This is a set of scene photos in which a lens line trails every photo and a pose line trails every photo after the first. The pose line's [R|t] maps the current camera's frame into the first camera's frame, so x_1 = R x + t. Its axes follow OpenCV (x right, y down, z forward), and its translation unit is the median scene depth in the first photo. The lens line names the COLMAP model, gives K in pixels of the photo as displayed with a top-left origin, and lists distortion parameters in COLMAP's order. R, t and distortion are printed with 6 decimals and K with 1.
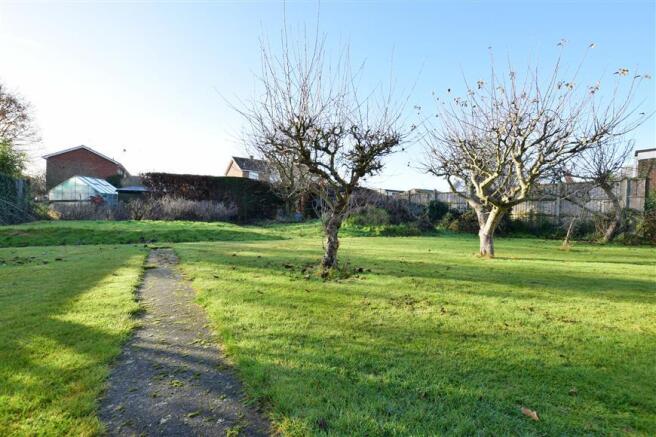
lens RADIAL K [[293.9, 0, 326.6], [0, 293.9, 218.1], [0, 0, 1]] dist [-0.032966, 0.001023]
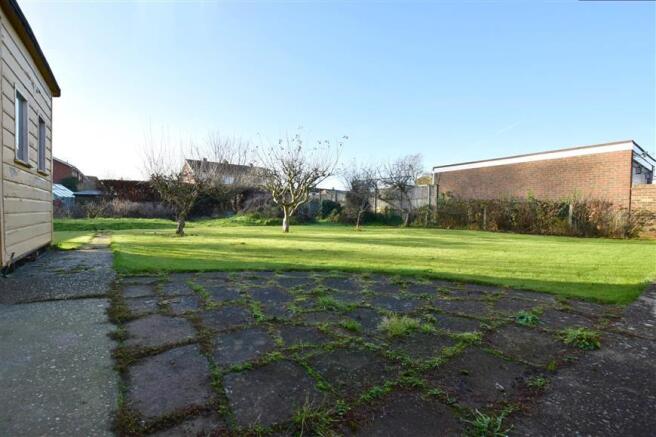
lens RADIAL K [[293.9, 0, 326.6], [0, 293.9, 218.1], [0, 0, 1]] dist [-0.032966, 0.001023]
pose [[0.994621, -0.016555, 0.102251, 0.245779], [0.015569, 0.999824, 0.010437, 0.009538], [-0.102406, -0.008788, 0.994704, -0.366590]]
